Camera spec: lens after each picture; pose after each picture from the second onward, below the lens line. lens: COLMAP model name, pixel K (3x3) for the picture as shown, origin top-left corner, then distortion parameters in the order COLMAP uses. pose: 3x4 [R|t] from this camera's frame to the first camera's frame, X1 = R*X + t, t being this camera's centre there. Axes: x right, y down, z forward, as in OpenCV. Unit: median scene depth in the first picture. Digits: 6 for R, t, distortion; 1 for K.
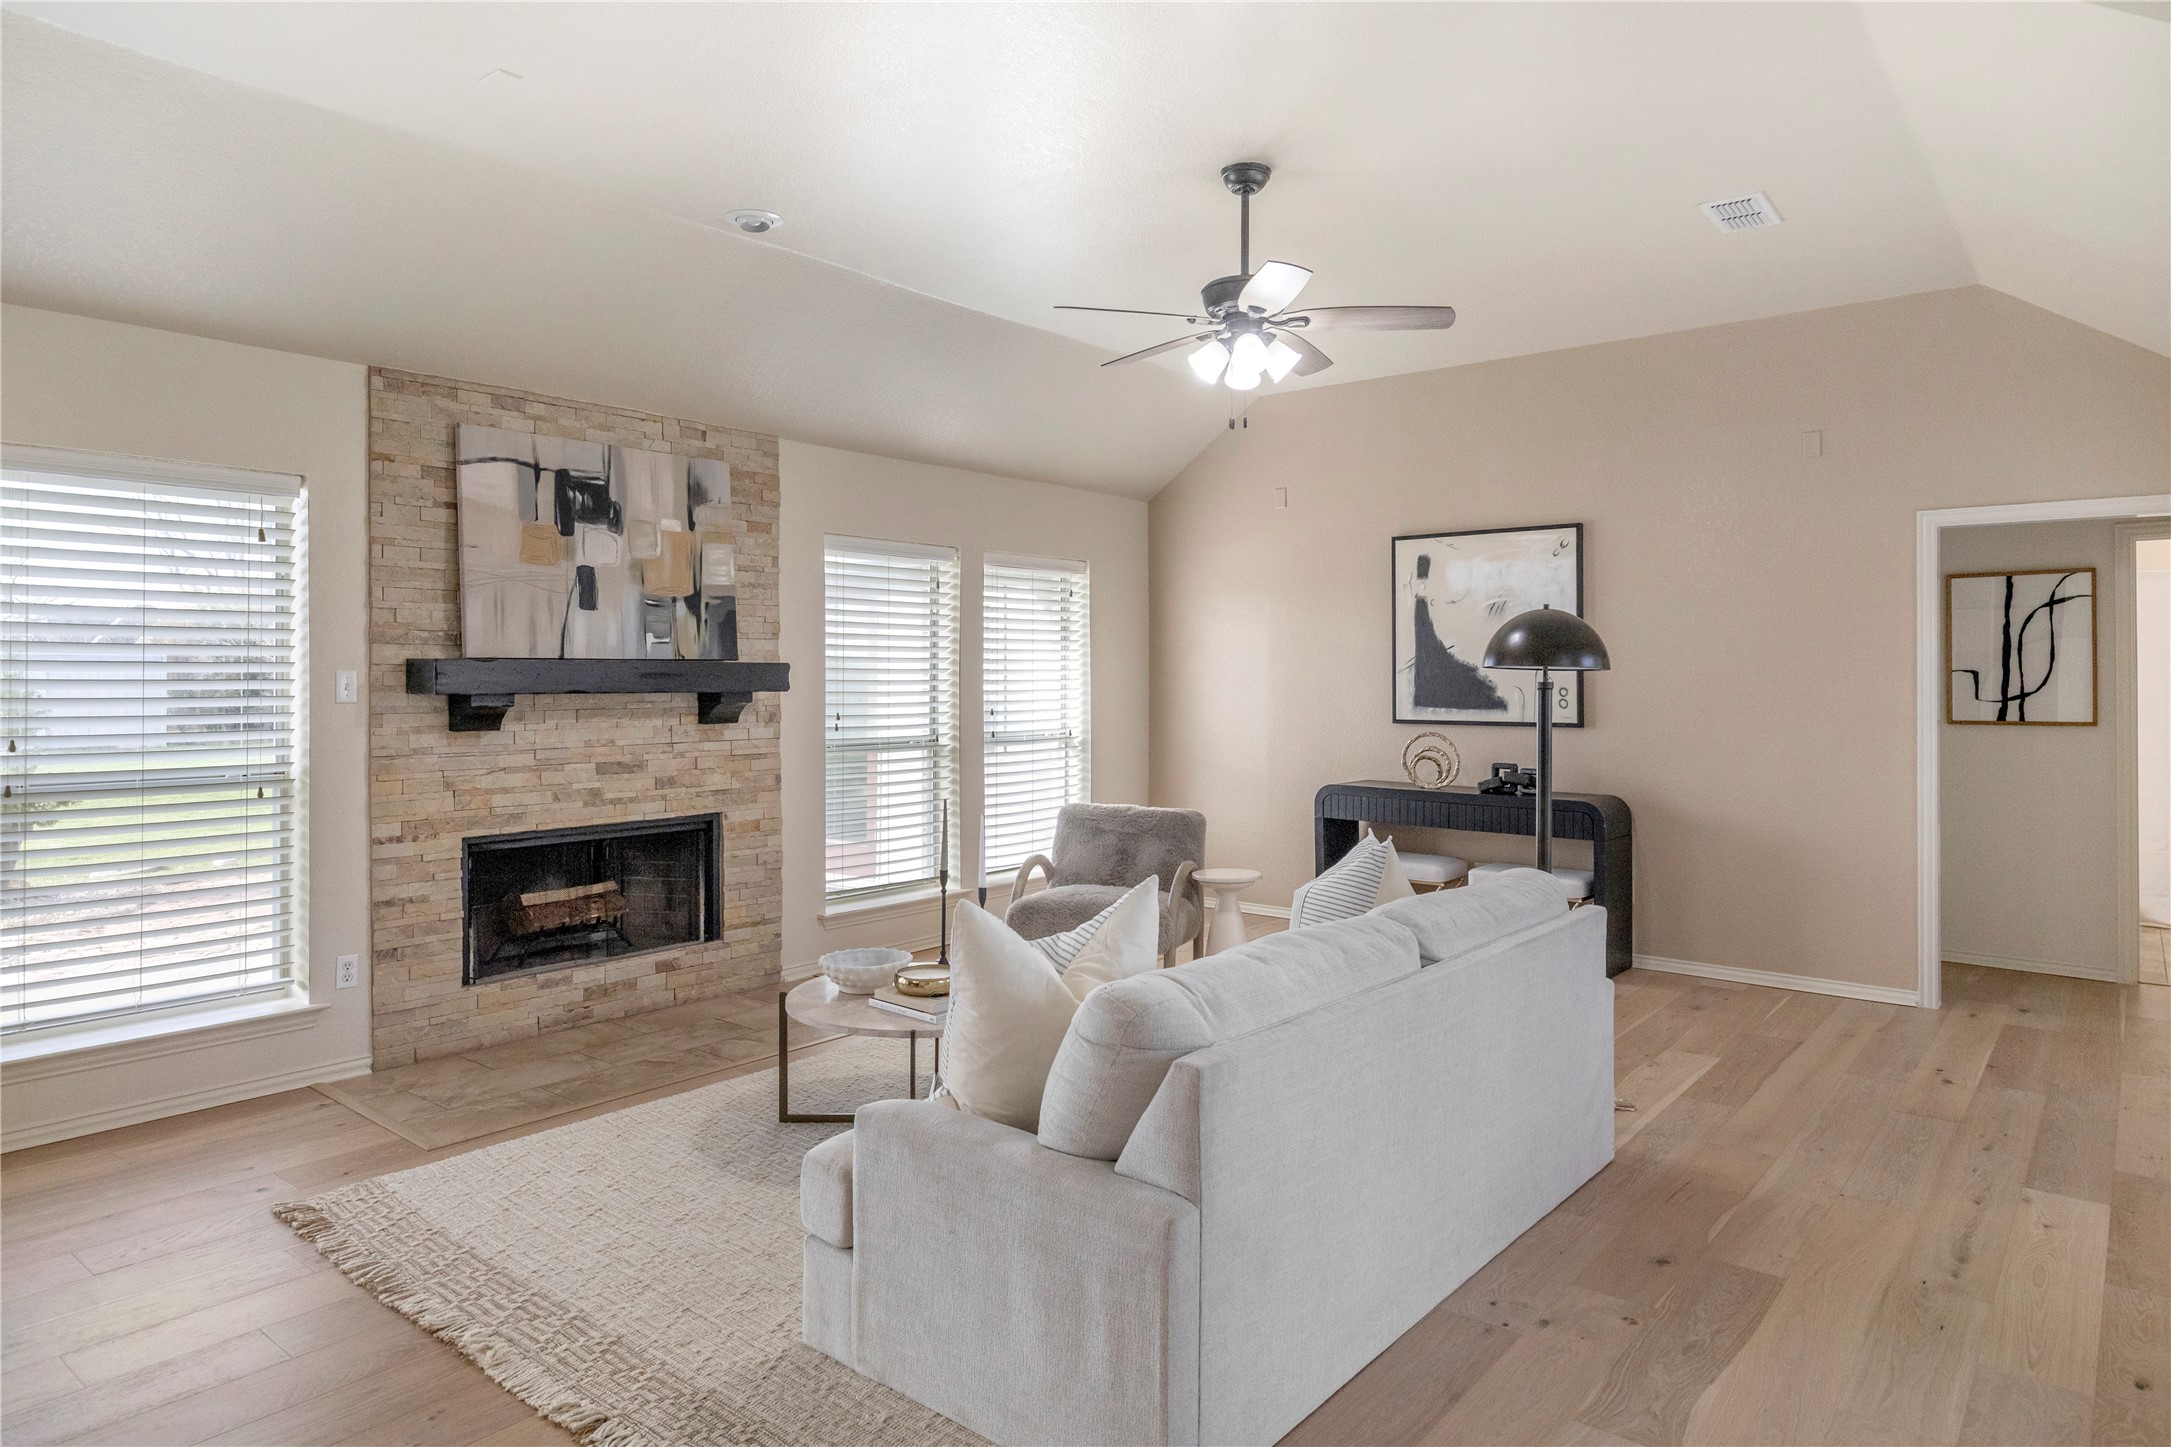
lens RADIAL K [[1295.5, 0, 1073.3], [0, 1295.5, 684.1], [0, 0, 1]] dist [0.001701, 0.002462]
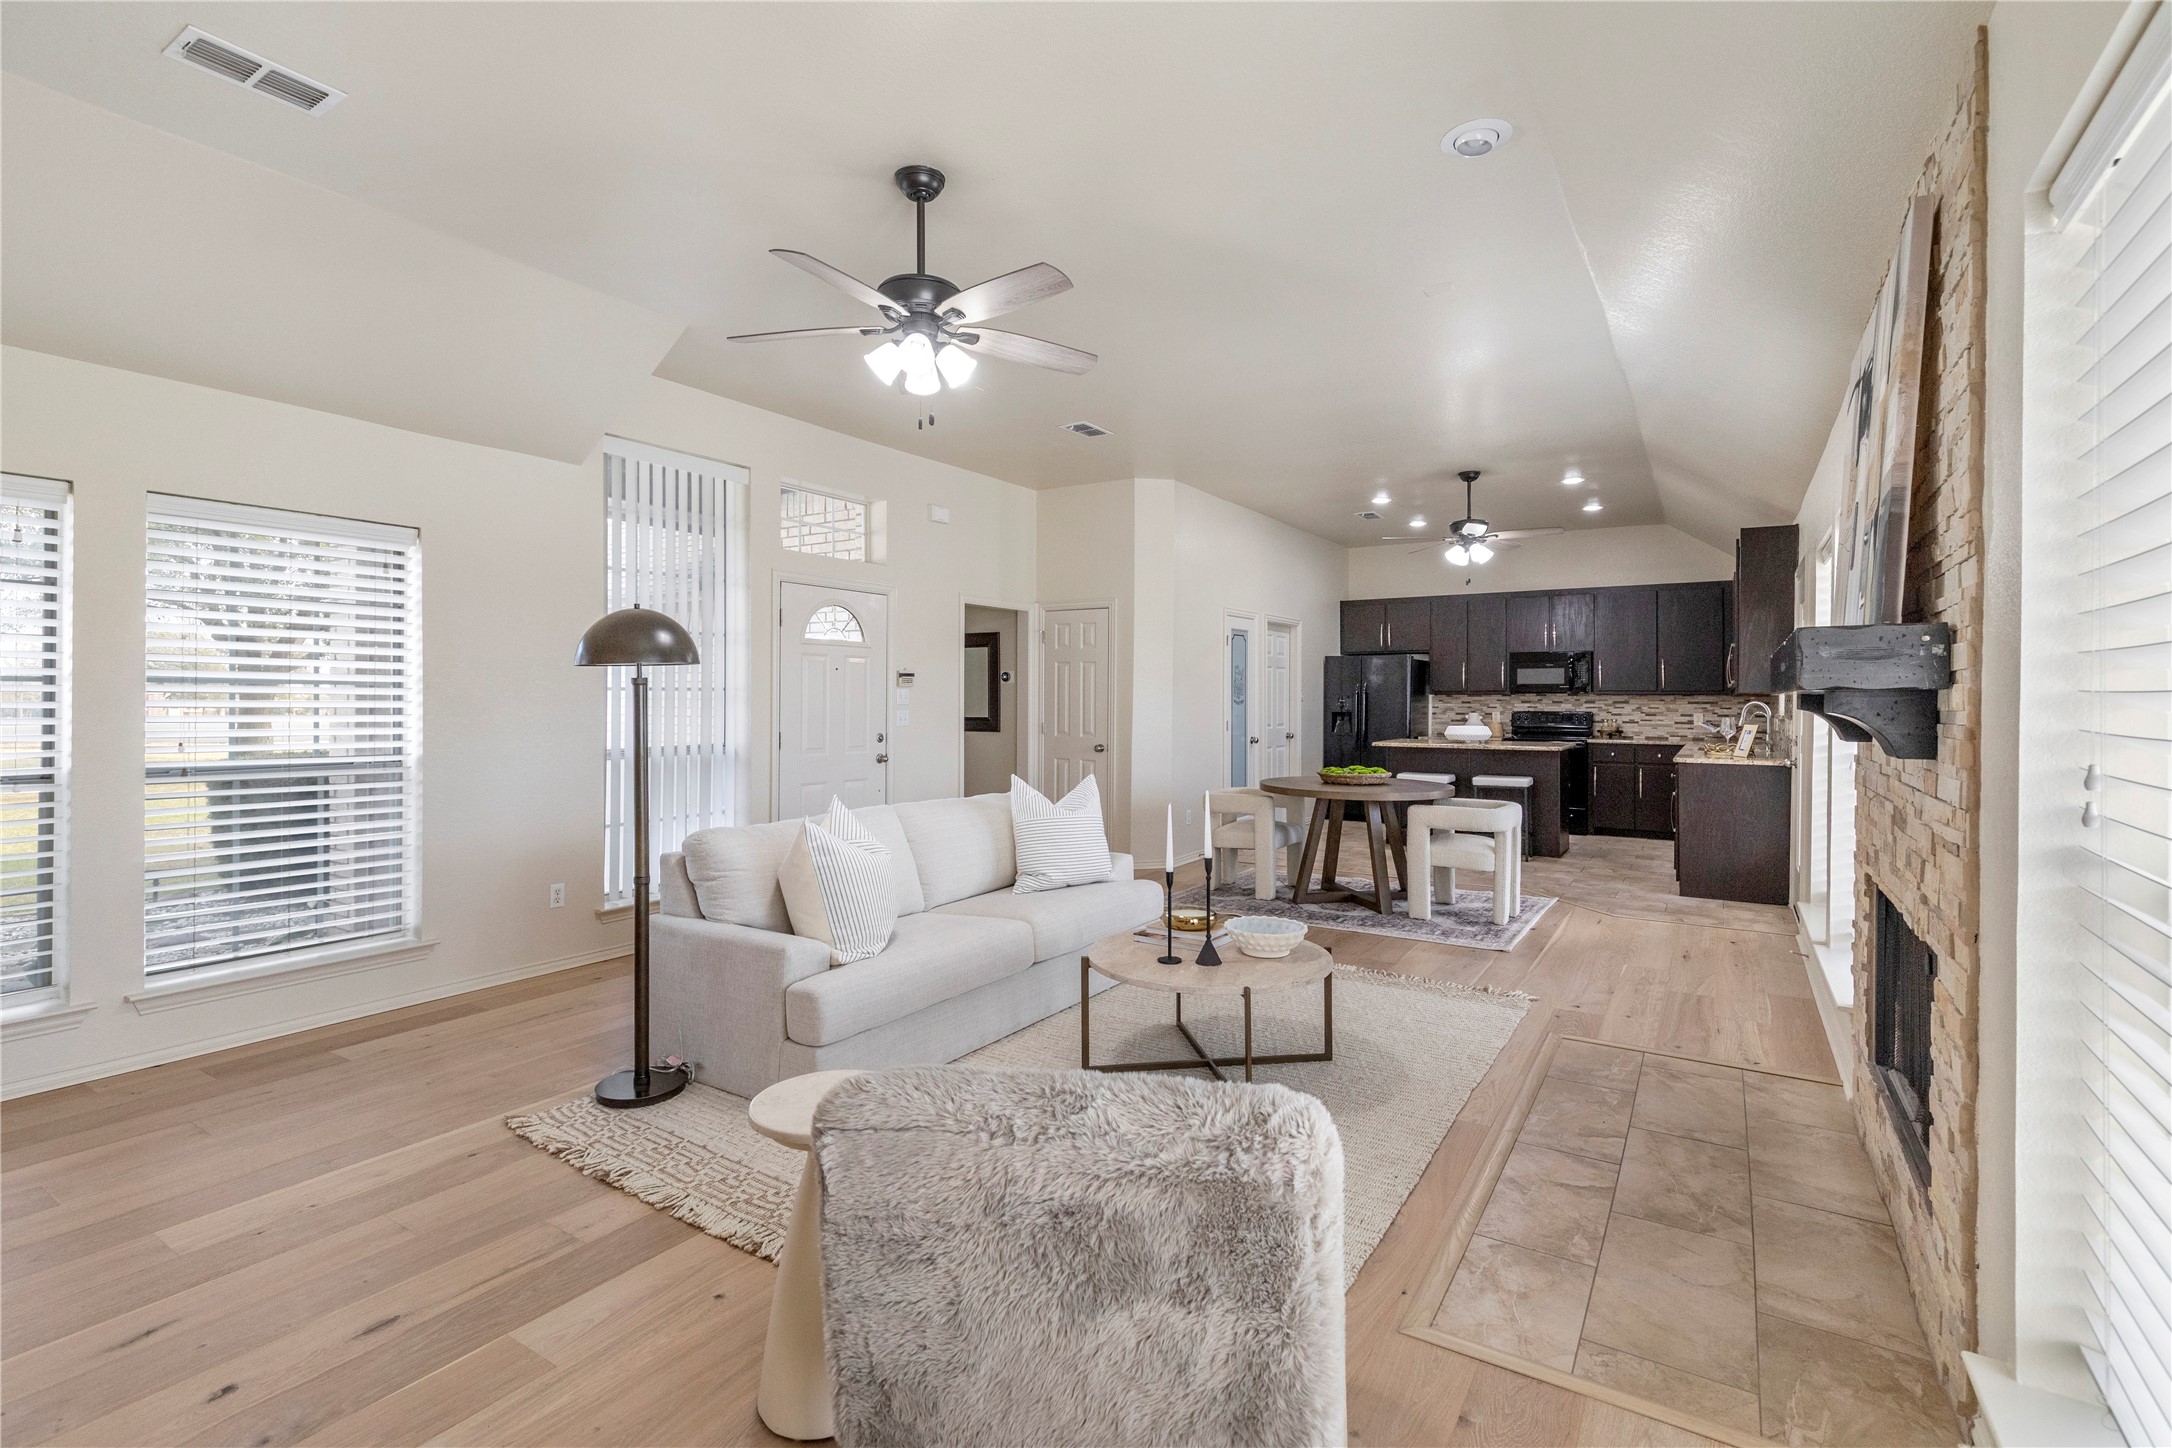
lens RADIAL K [[1004.2, 0, 1087.9], [0, 1004.2, 696.4], [0, 0, 1]] dist [0.002845, 0.001315]
pose [[-0.991475, -0.003902, -0.130242, 0.082135], [-0.004137, 0.999990, 0.001536, 0.008548], [0.130235, 0.002062, -0.991481, 1.408601]]
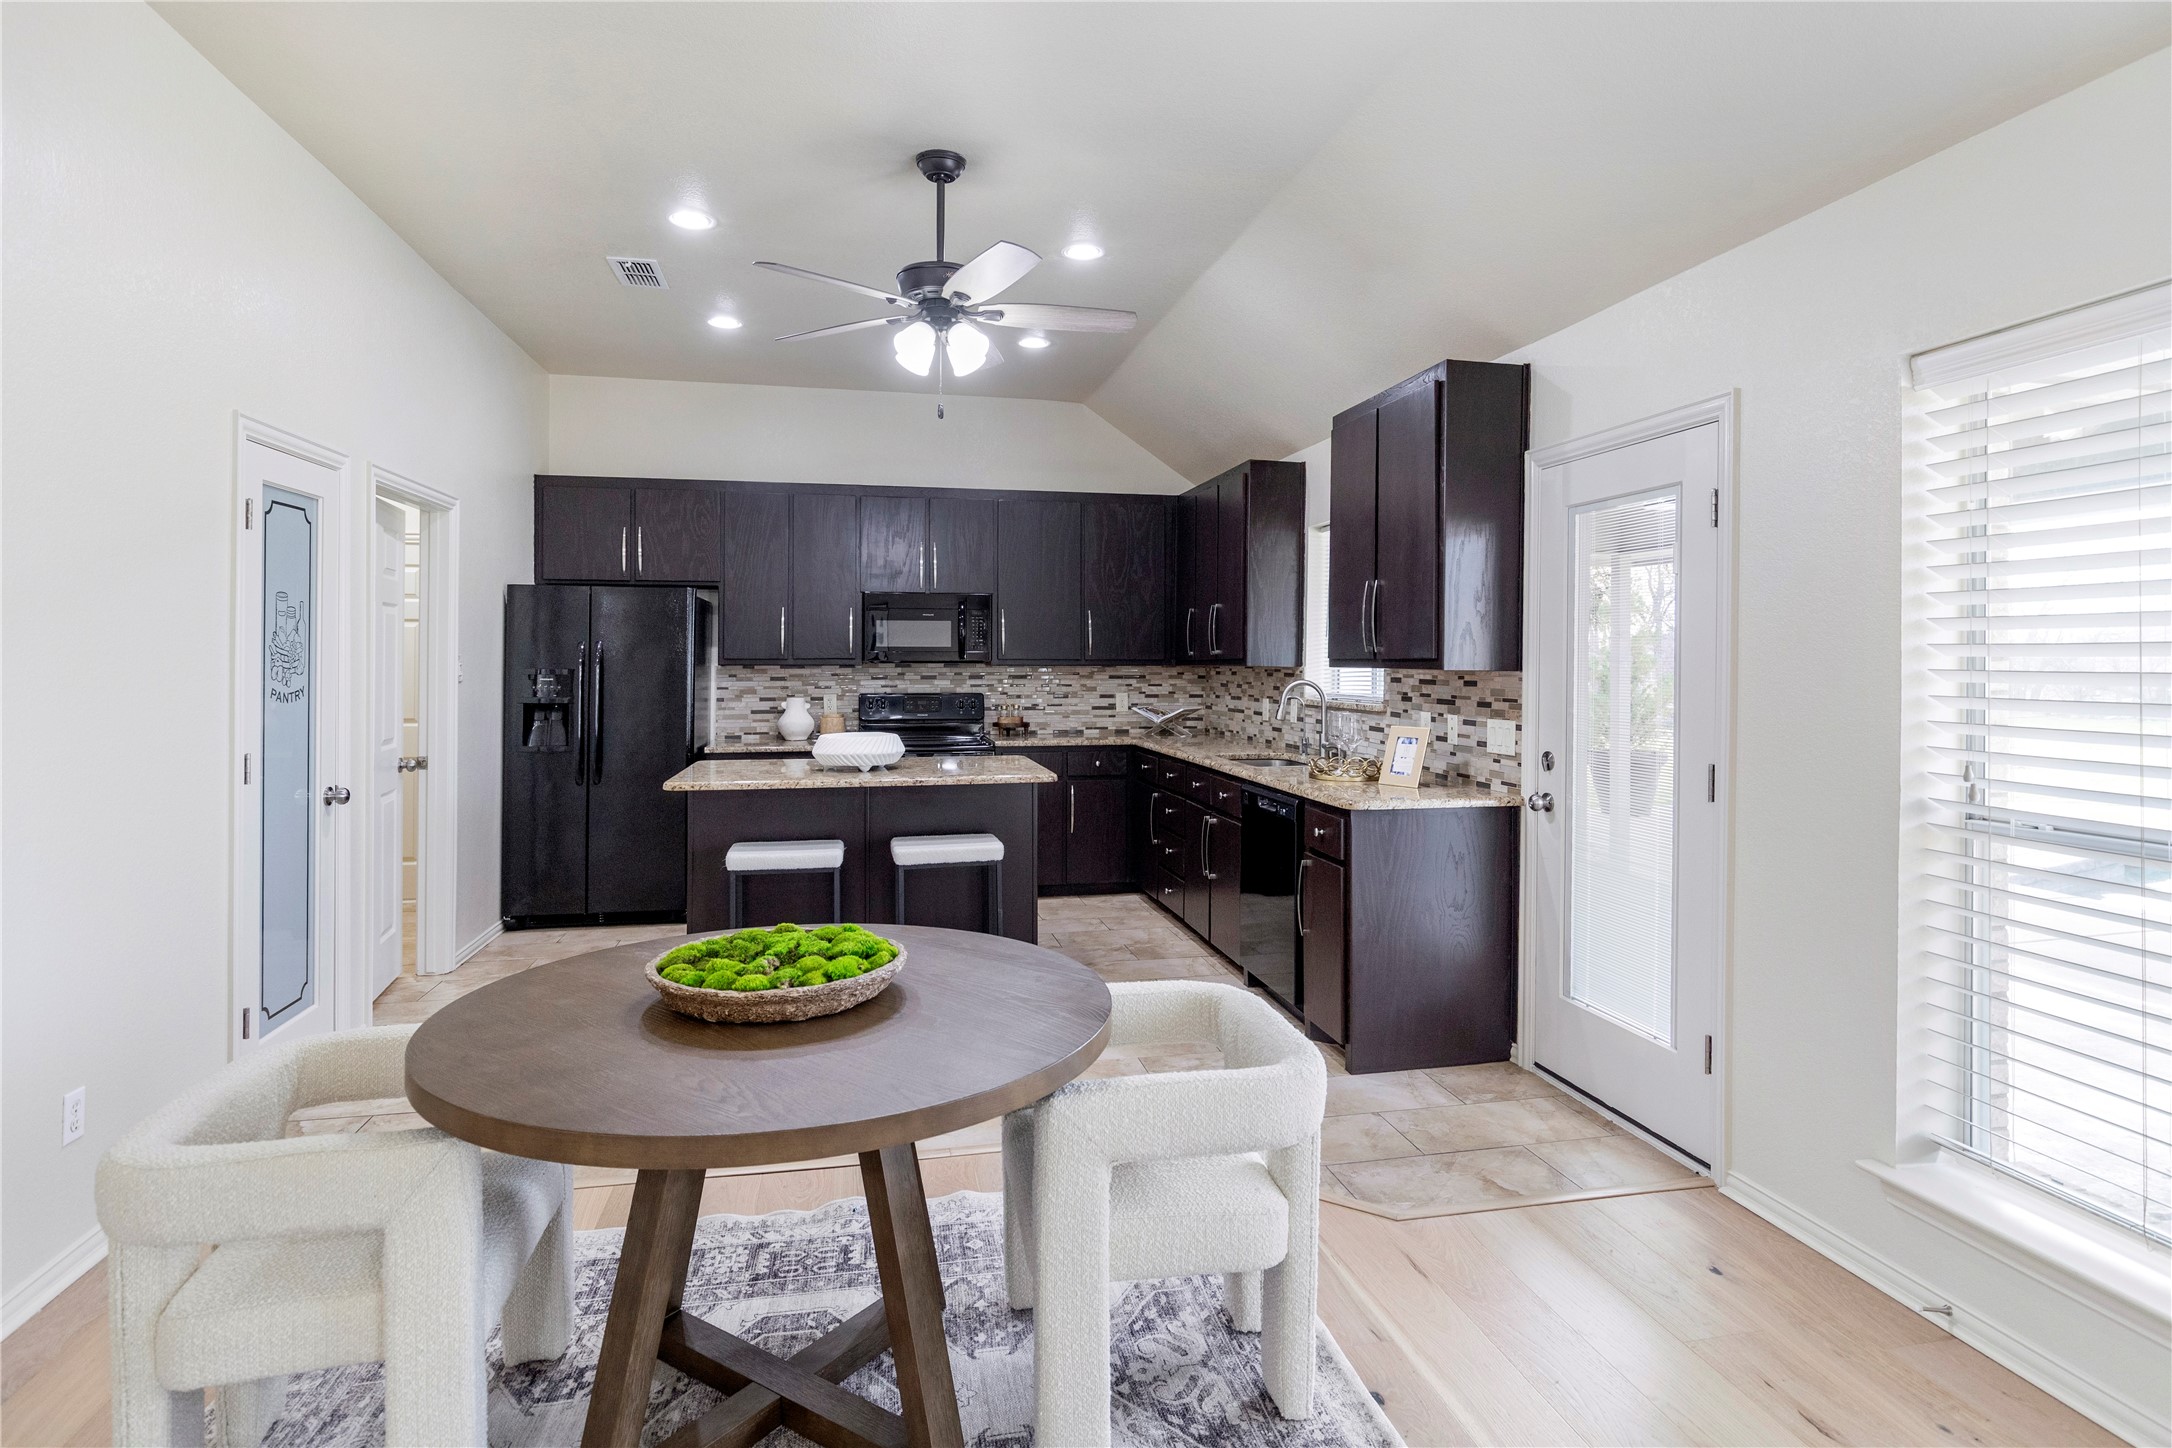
lens RADIAL K [[1128.6, 0, 1103.1], [0, 1128.6, 661.6], [0, 0, 1]] dist [-0.005438, -0.001628]
pose [[-0.613619, -0.001128, -0.789601, -0.155781], [-0.004972, 0.999985, 0.002435, -0.003947], [0.789587, 0.005420, -0.613615, 0.572558]]
